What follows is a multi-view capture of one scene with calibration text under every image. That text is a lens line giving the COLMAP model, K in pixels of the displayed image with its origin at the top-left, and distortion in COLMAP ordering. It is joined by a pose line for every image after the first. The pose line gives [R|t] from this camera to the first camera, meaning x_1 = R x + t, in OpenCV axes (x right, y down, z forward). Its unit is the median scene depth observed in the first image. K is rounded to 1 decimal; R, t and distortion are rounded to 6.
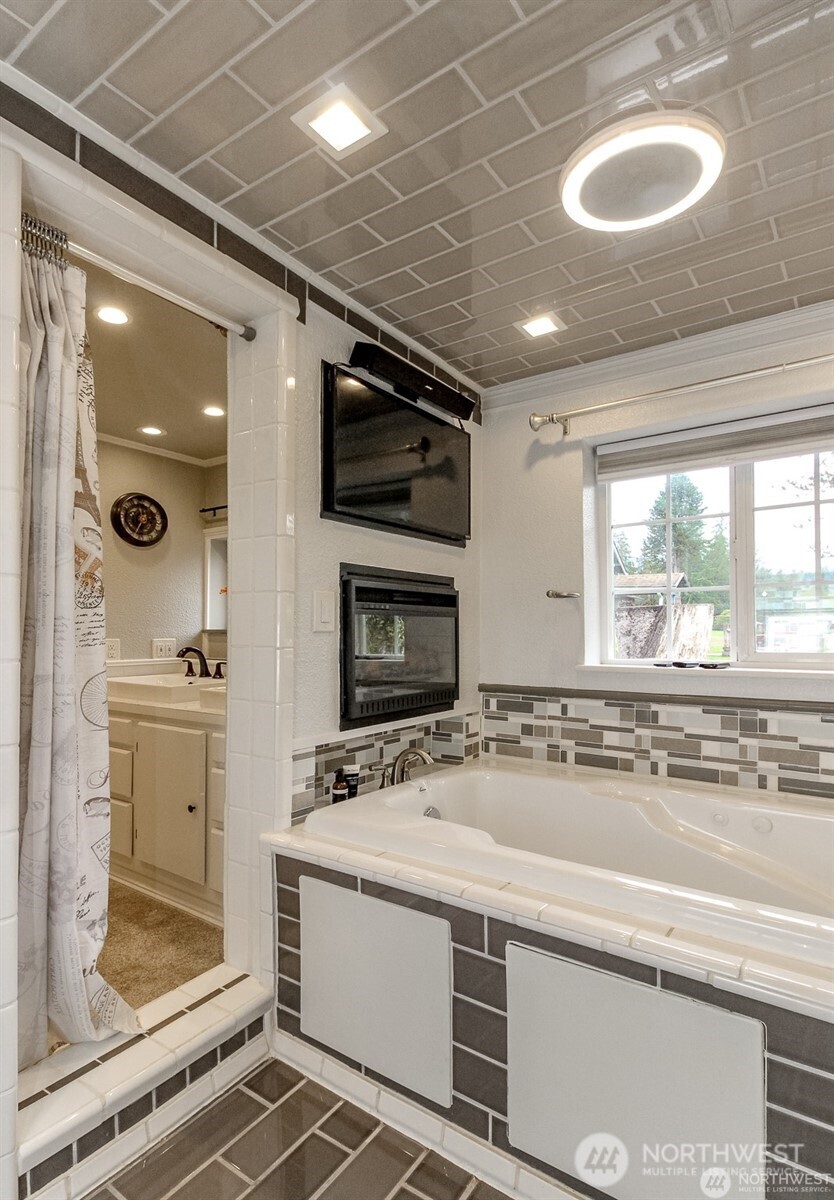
lens RADIAL K [[629.6, 0, 416.1], [0, 629.6, 625.4], [0, 0, 1]] dist [0.091012, -0.000470]
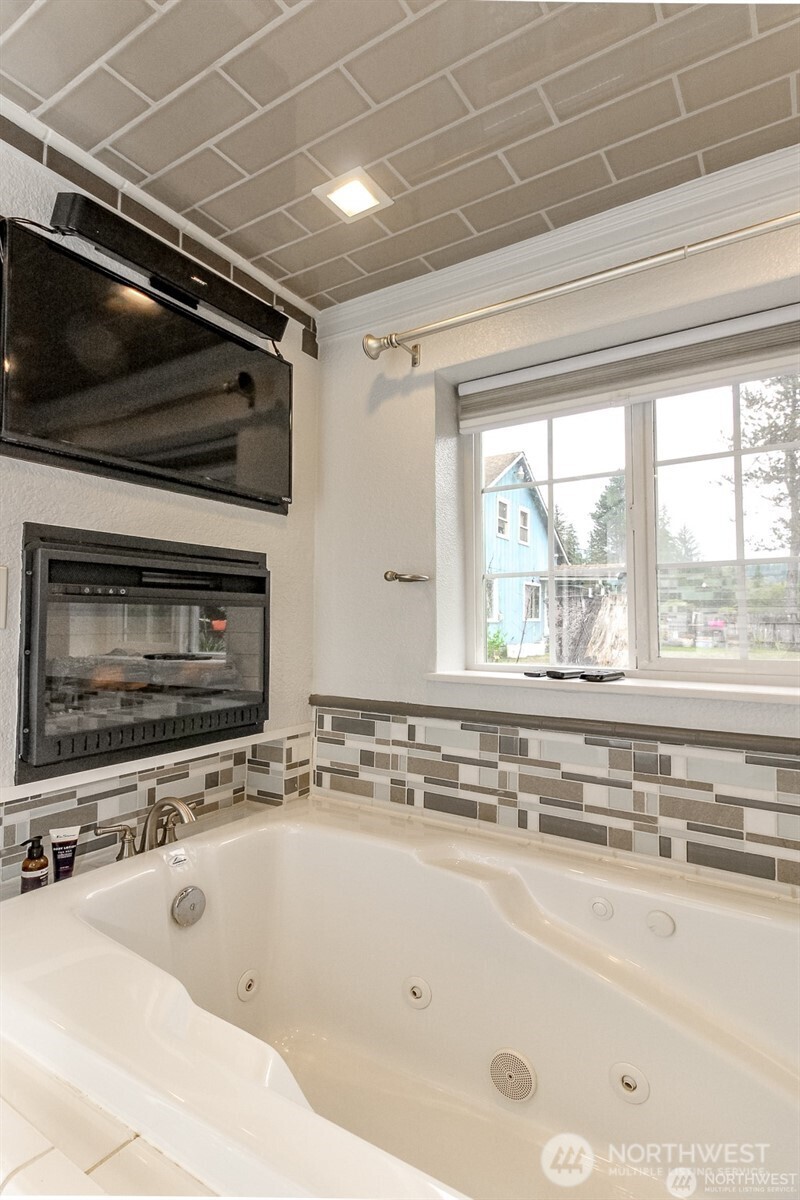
lens RADIAL K [[574.3, 0, 400.0], [0, 574.3, 600.0], [0, 0, 1]] dist [0.065342, -0.019872]
pose [[0.999974, 0.003906, 0.006047, 0.216824], [-0.003756, 0.999689, -0.024640, -0.005114], [-0.006141, 0.024616, 0.999678, 0.325810]]
